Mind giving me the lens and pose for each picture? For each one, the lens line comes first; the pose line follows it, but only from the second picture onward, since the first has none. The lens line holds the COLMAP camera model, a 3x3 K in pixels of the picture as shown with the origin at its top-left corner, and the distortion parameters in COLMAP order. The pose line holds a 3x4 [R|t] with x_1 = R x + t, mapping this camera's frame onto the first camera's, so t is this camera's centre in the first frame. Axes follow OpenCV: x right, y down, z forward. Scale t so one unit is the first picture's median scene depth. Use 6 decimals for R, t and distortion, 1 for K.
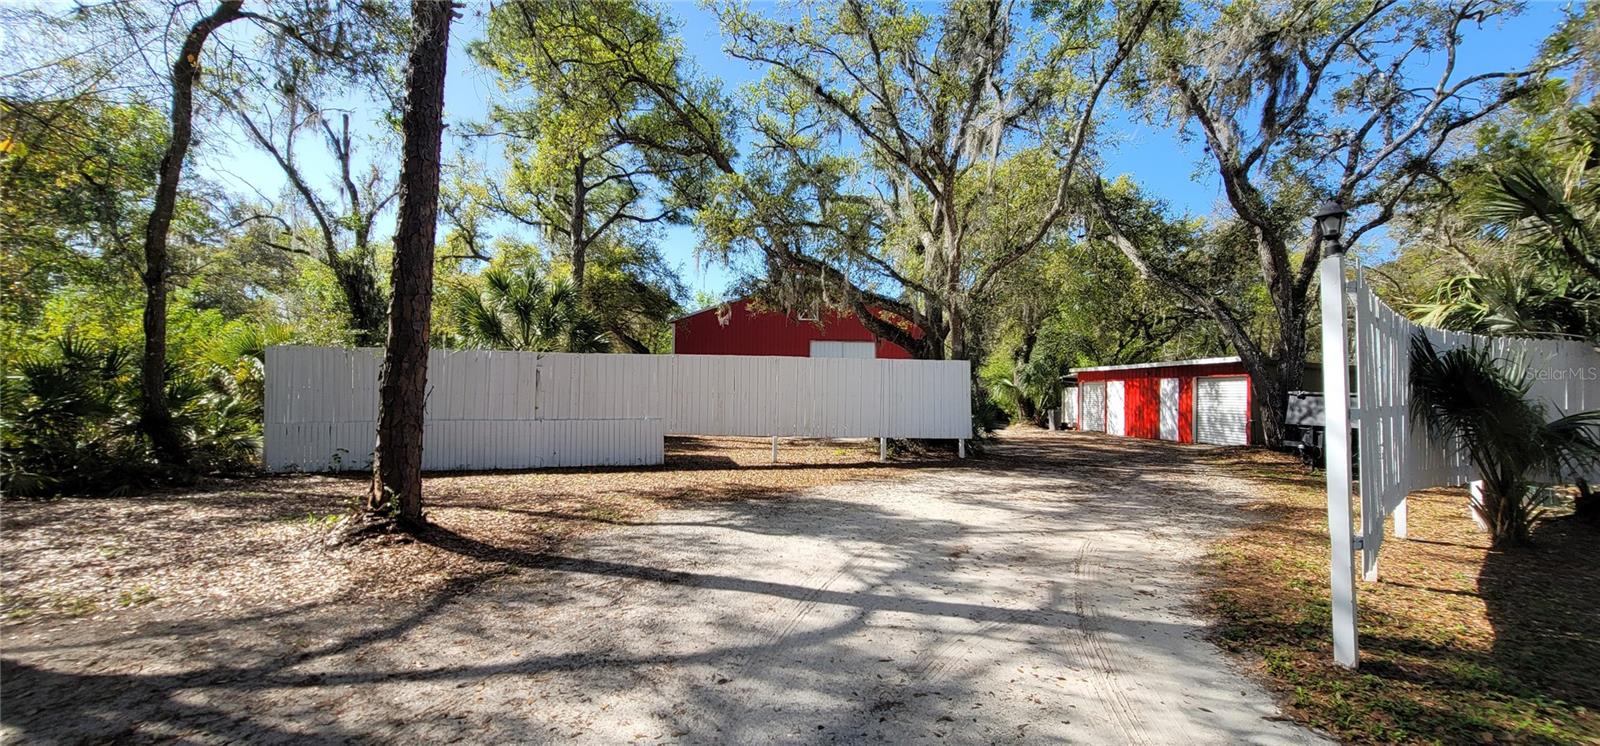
lens RADIAL K [[653.9, 0, 801.0], [0, 653.9, 373.6], [0, 0, 1]] dist [-0.000384, -0.000099]
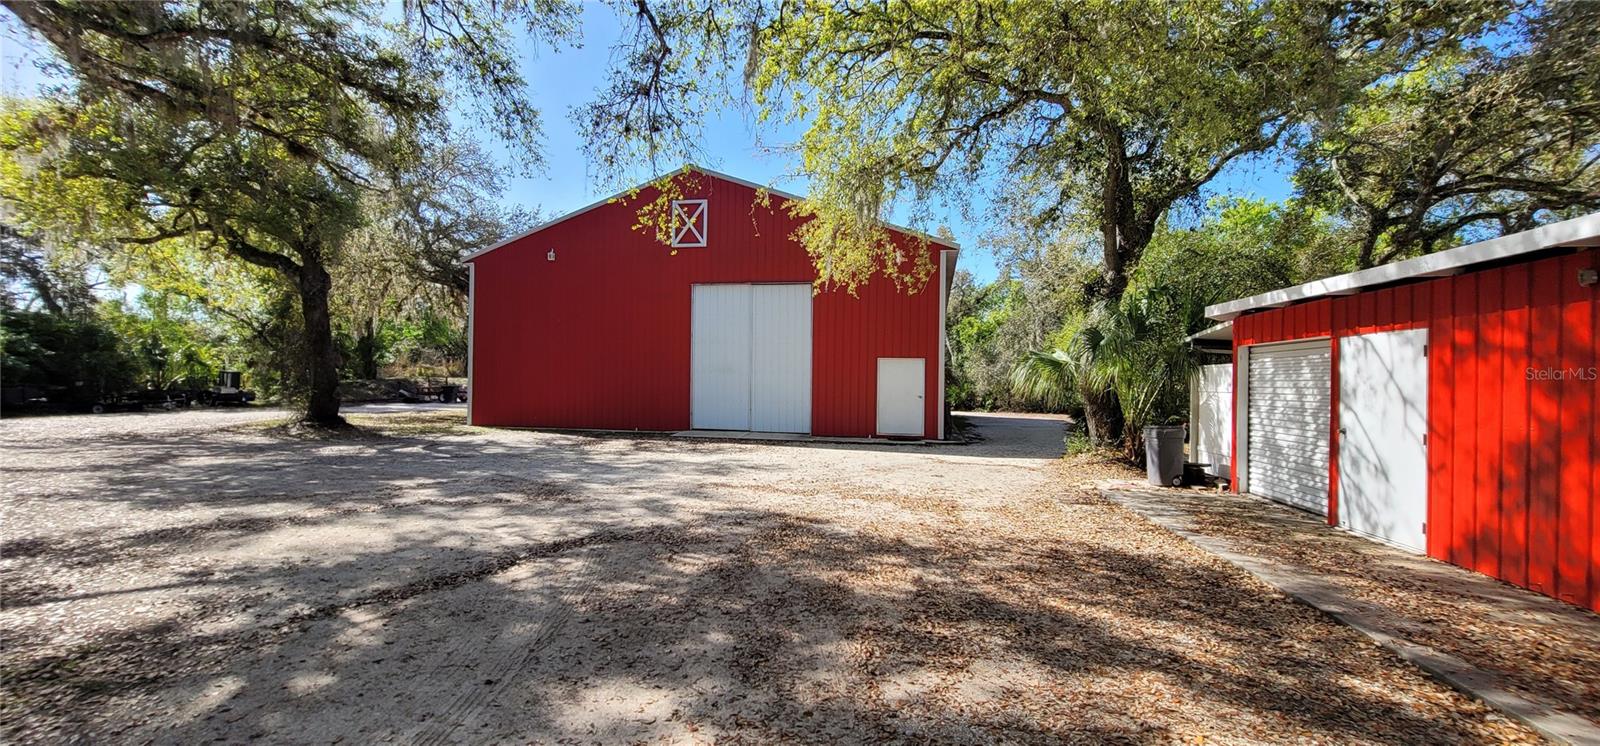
lens RADIAL K [[653.9, 0, 792.3], [0, 653.9, 379.8], [0, 0, 1]] dist [-0.000384, -0.000099]
pose [[0.970300, 0.000301, -0.241905, 0.075512], [0.005959, 0.999666, 0.025148, 0.005211], [0.241832, -0.025842, 0.969974, 0.164596]]
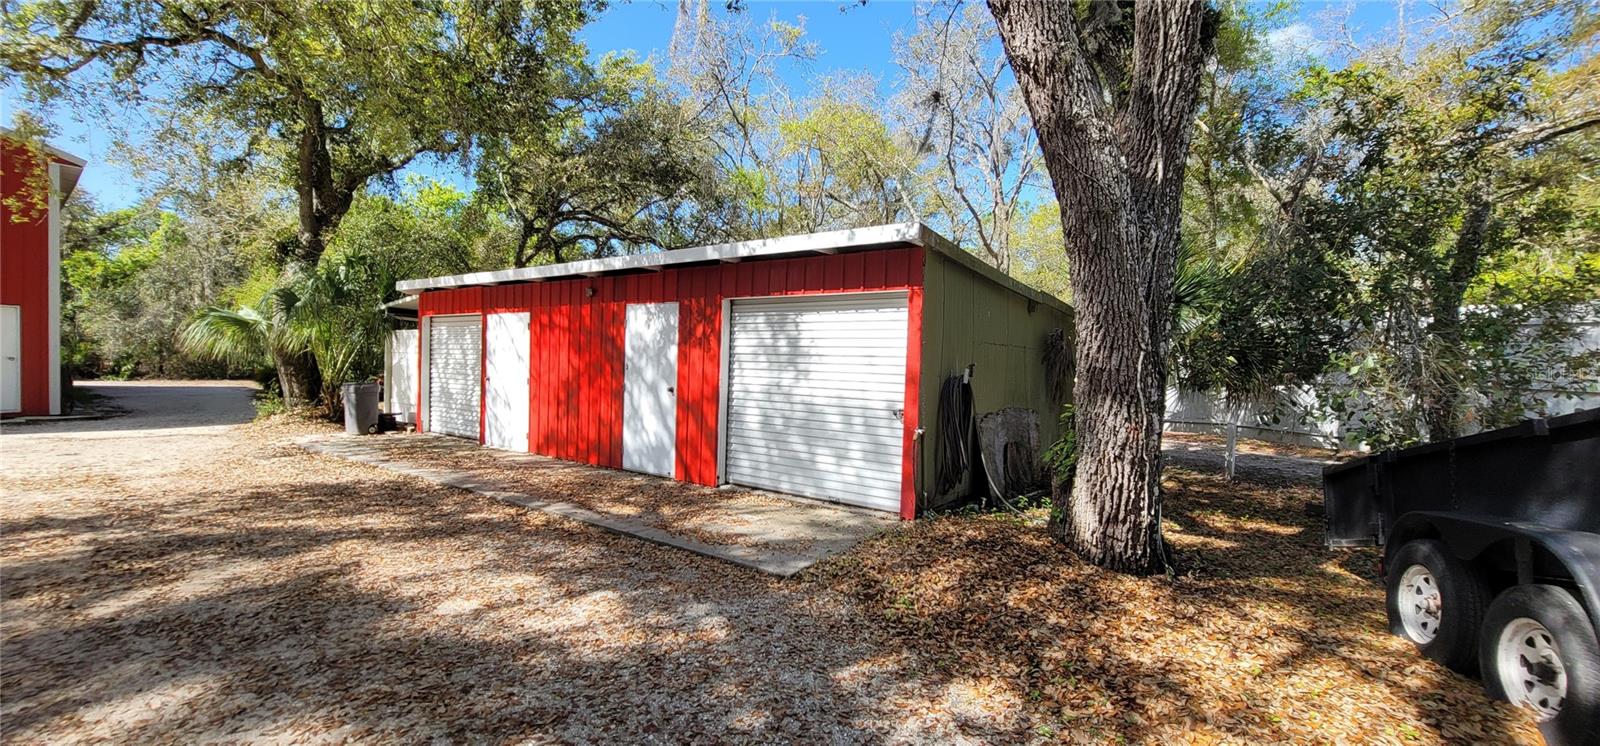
lens RADIAL K [[653.9, 0, 792.3], [0, 653.9, 373.6], [0, 0, 1]] dist [-0.000384, -0.000099]
pose [[0.658607, -0.011224, 0.752403, 0.070551], [-0.039179, 0.998021, 0.049183, 0.005111], [-0.751466, -0.061870, 0.656864, 0.145052]]
